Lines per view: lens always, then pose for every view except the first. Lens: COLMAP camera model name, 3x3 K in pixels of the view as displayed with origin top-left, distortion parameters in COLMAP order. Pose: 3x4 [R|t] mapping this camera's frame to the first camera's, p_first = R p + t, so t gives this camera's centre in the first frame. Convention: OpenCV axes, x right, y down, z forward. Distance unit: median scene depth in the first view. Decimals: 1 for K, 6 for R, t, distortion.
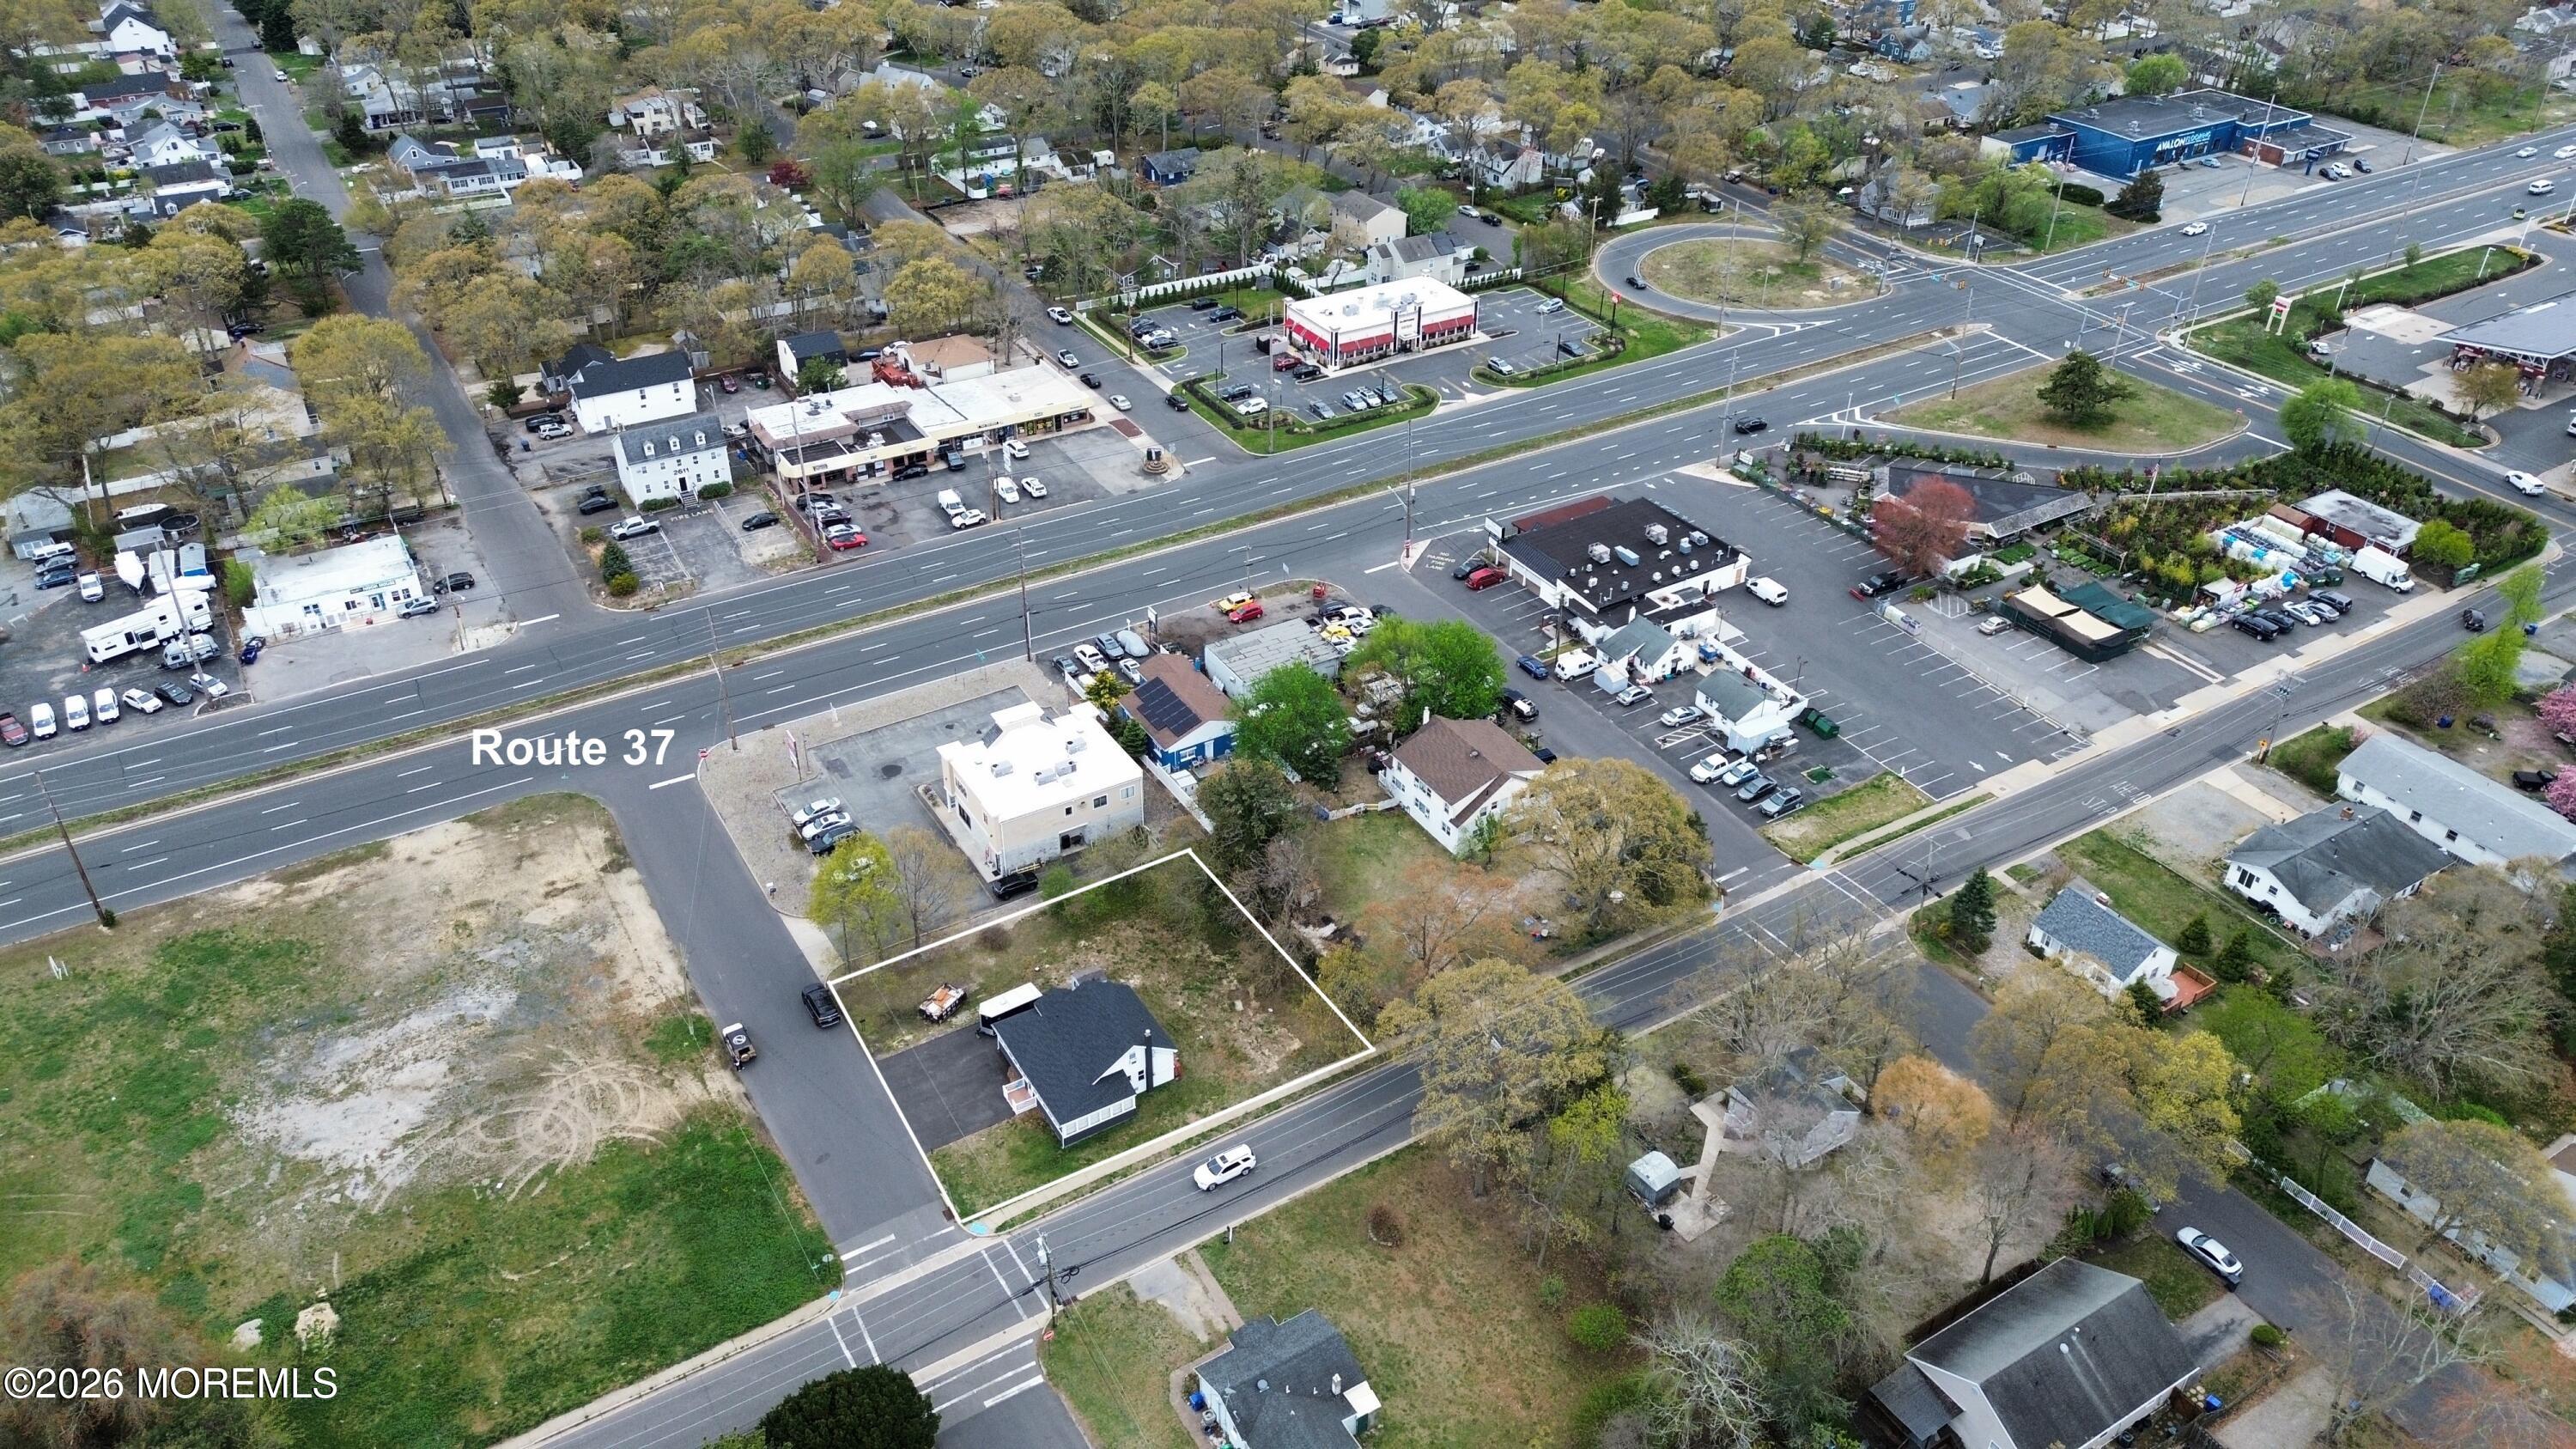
lens RADIAL K [[1780.9, 0, 1304.7], [0, 1780.9, 735.1], [0, 0, 1]] dist [0.078607, -0.082889]
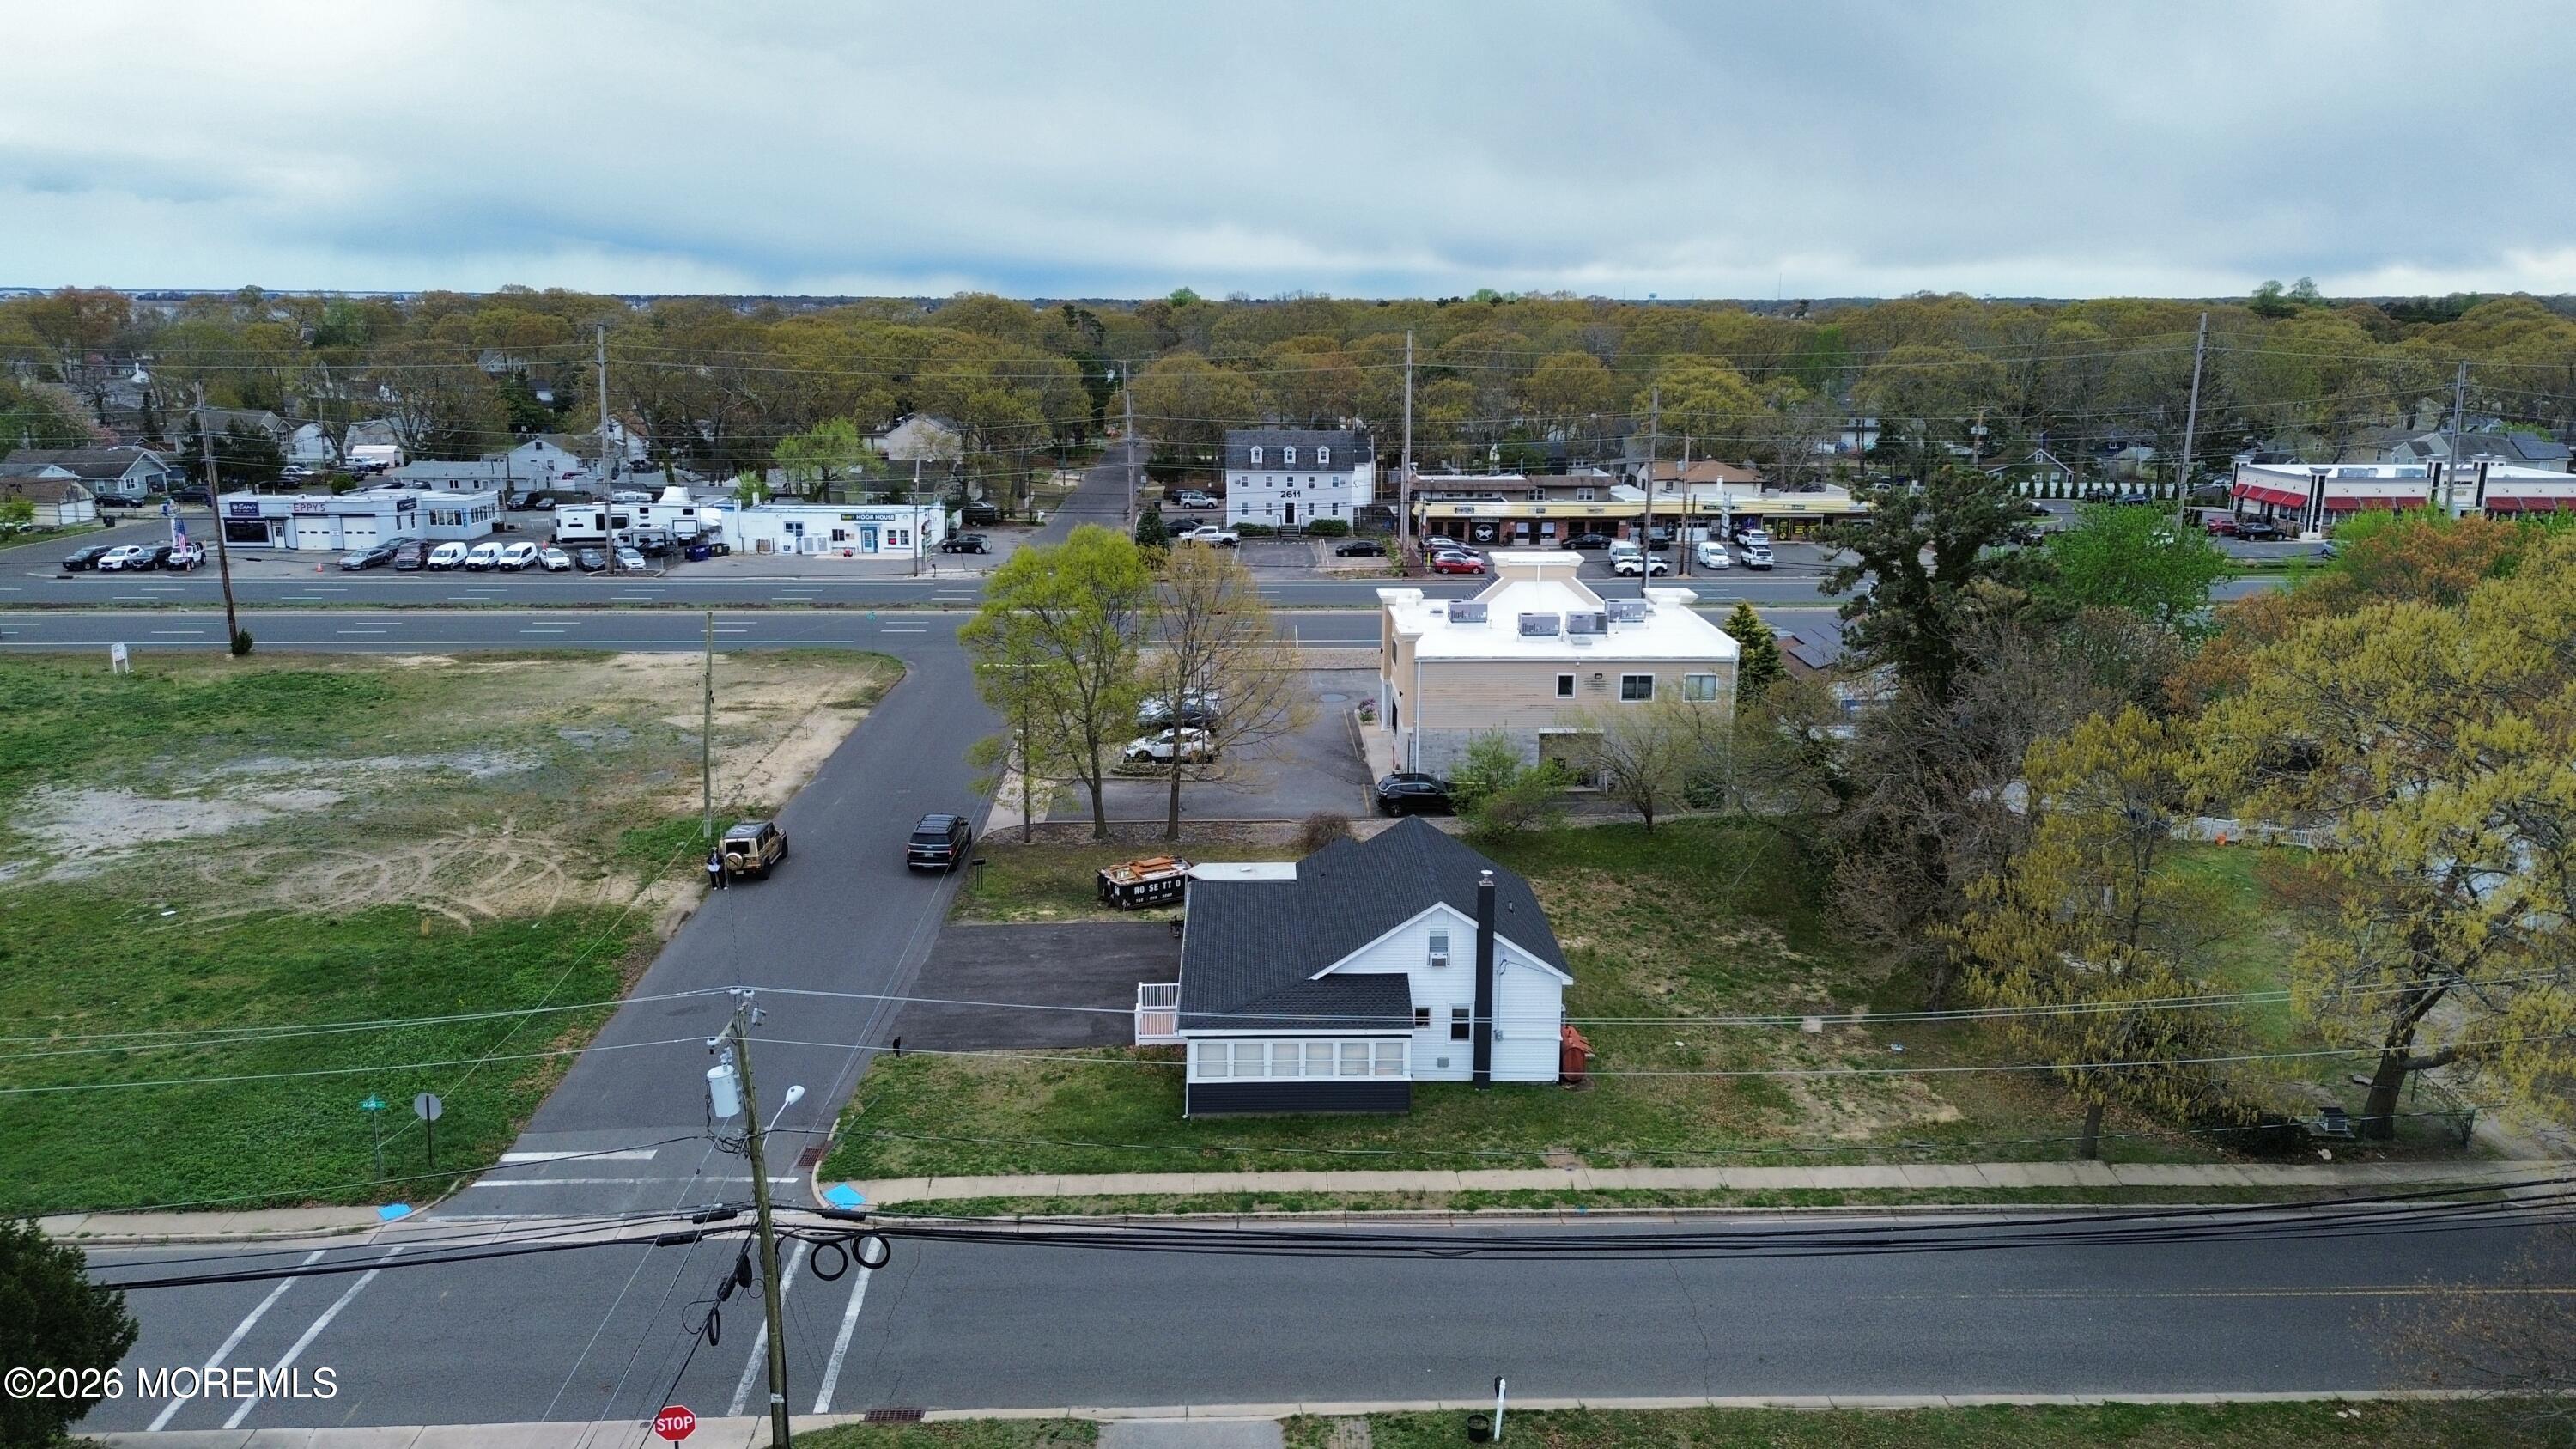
lens RADIAL K [[1780.9, 0, 1304.7], [0, 1780.9, 735.1], [0, 0, 1]] dist [0.078607, -0.082889]
pose [[0.866254, 0.095089, -0.490471, 0.052551], [-0.264022, 0.920567, -0.287834, 0.244873], [0.424141, 0.378833, 0.822551, 0.653802]]
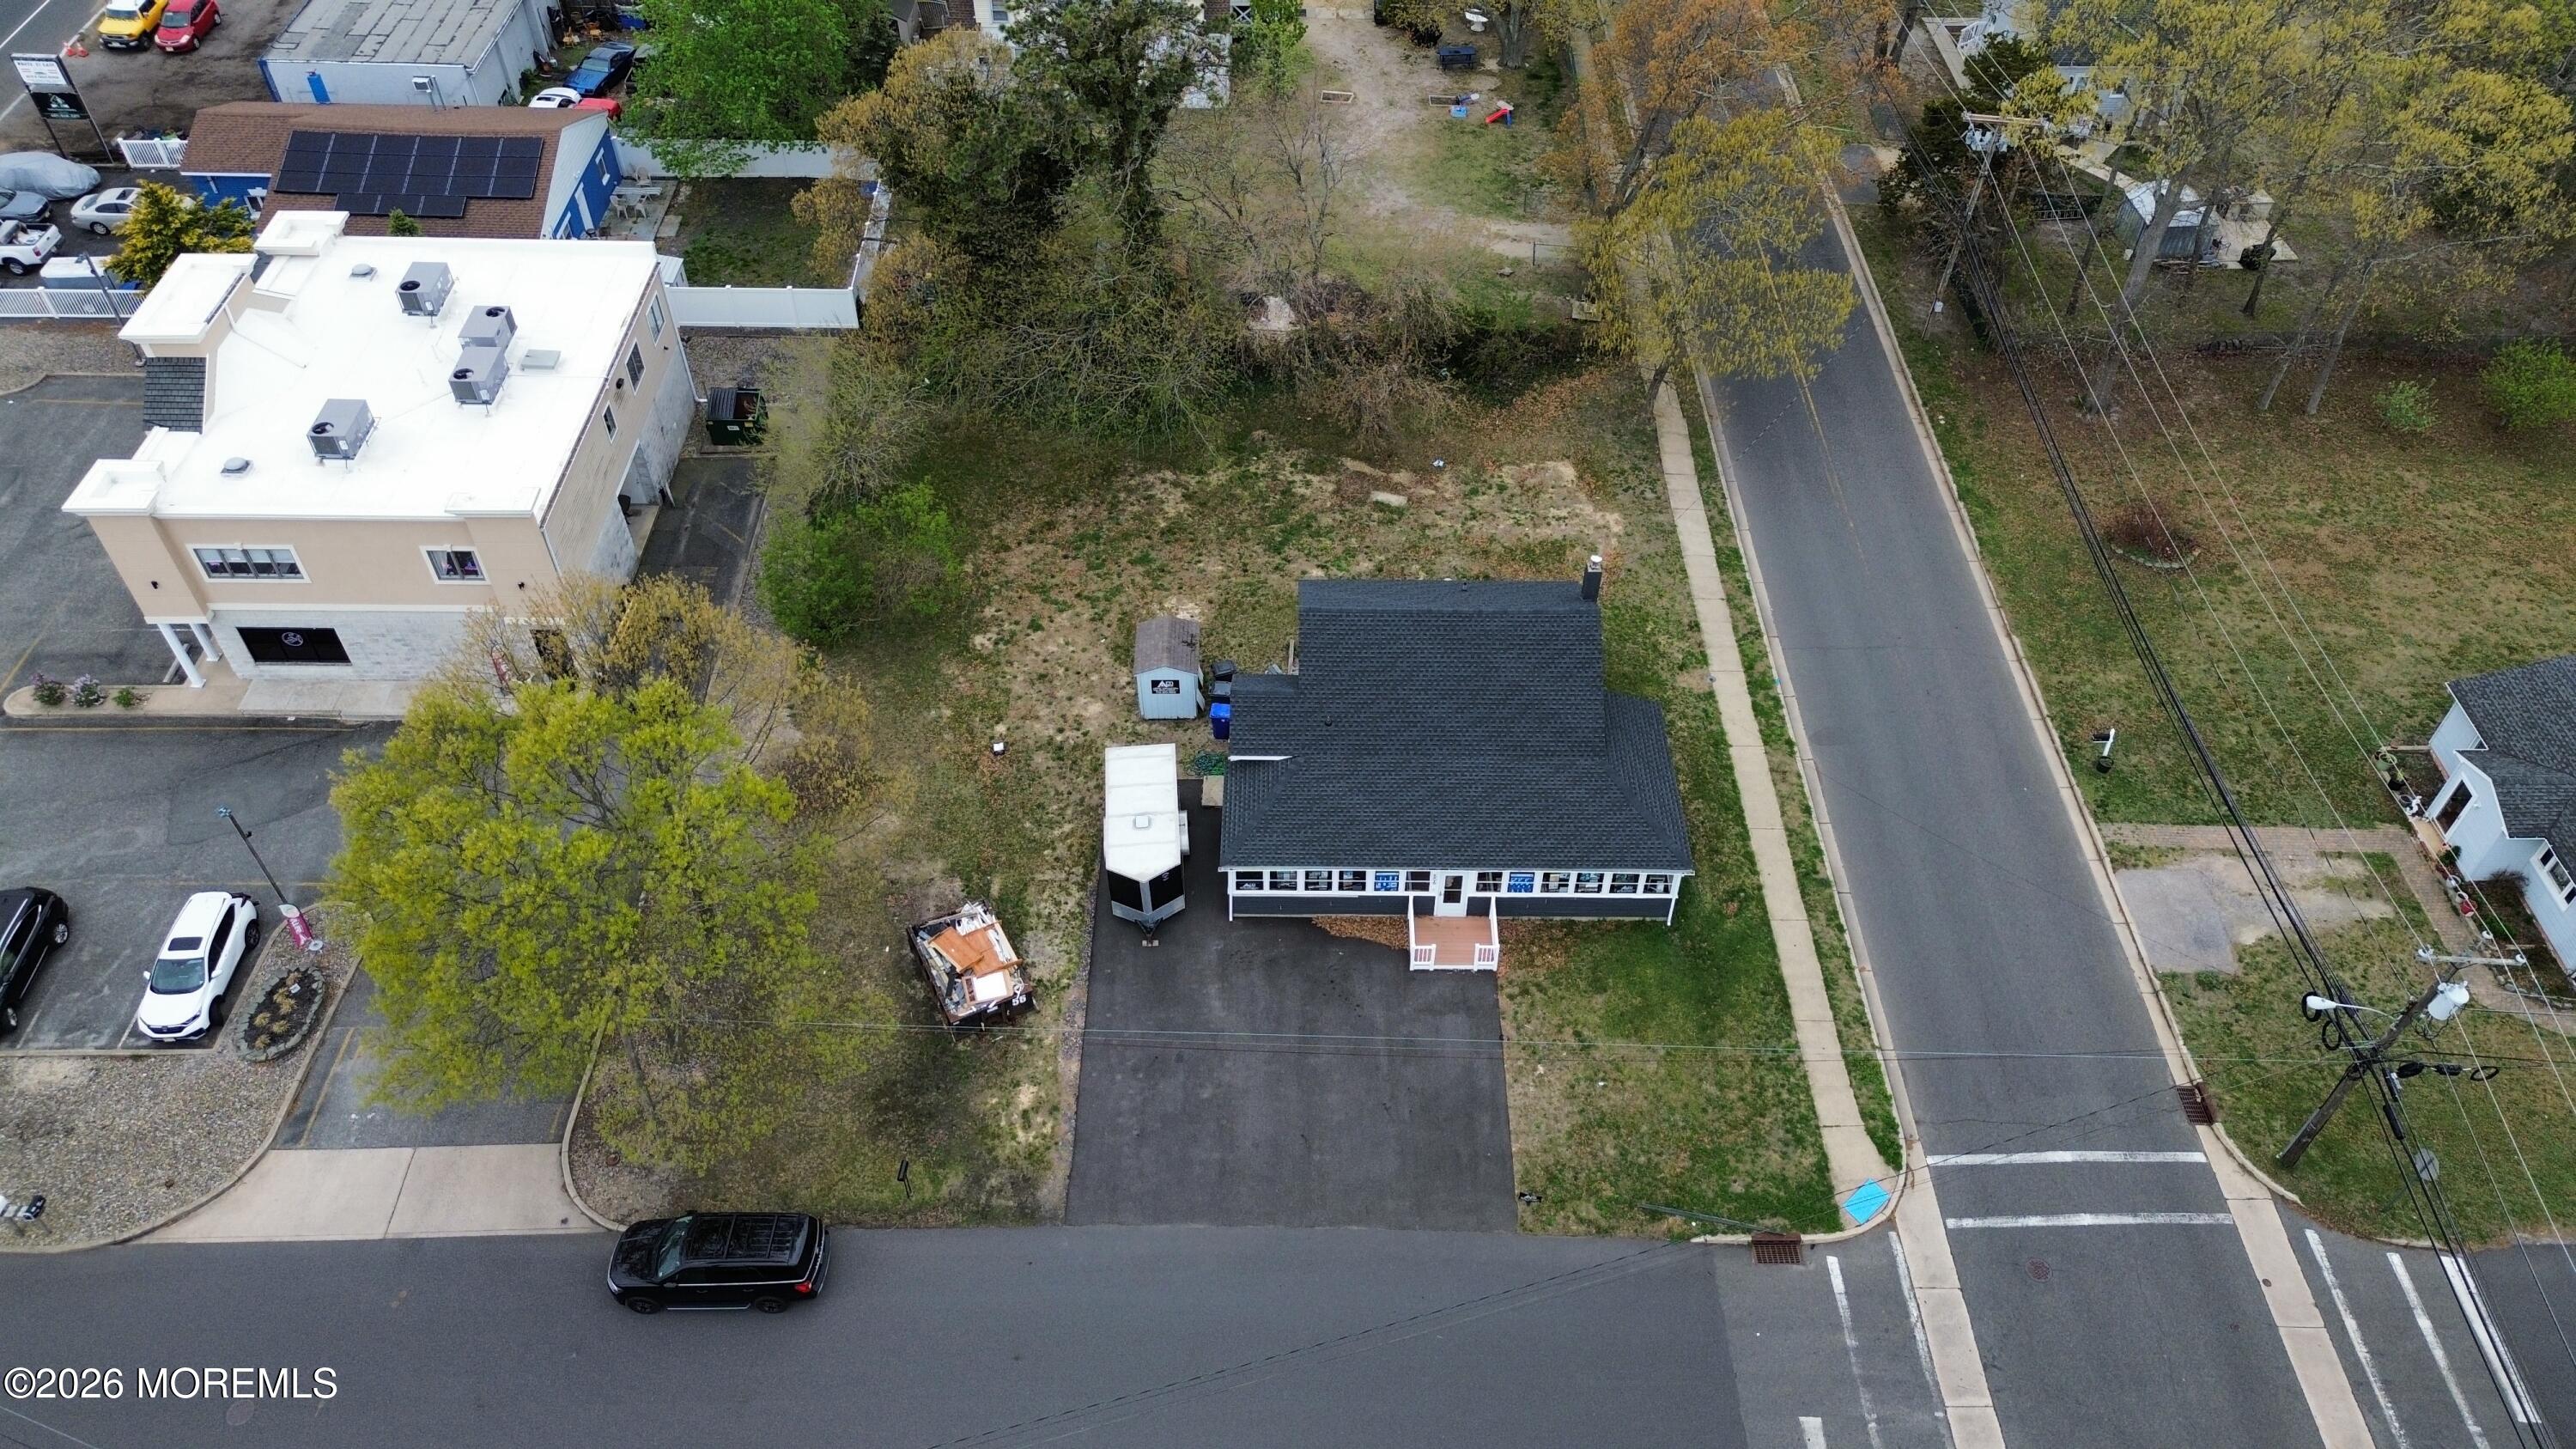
lens RADIAL K [[1780.9, 0, 1304.7], [0, 1780.9, 735.1], [0, 0, 1]] dist [0.078607, -0.082889]
pose [[0.527827, -0.622528, 0.577804, -0.347558], [0.477987, 0.780054, 0.403788, 0.014206], [-0.702087, 0.063052, 0.709294, 0.753143]]
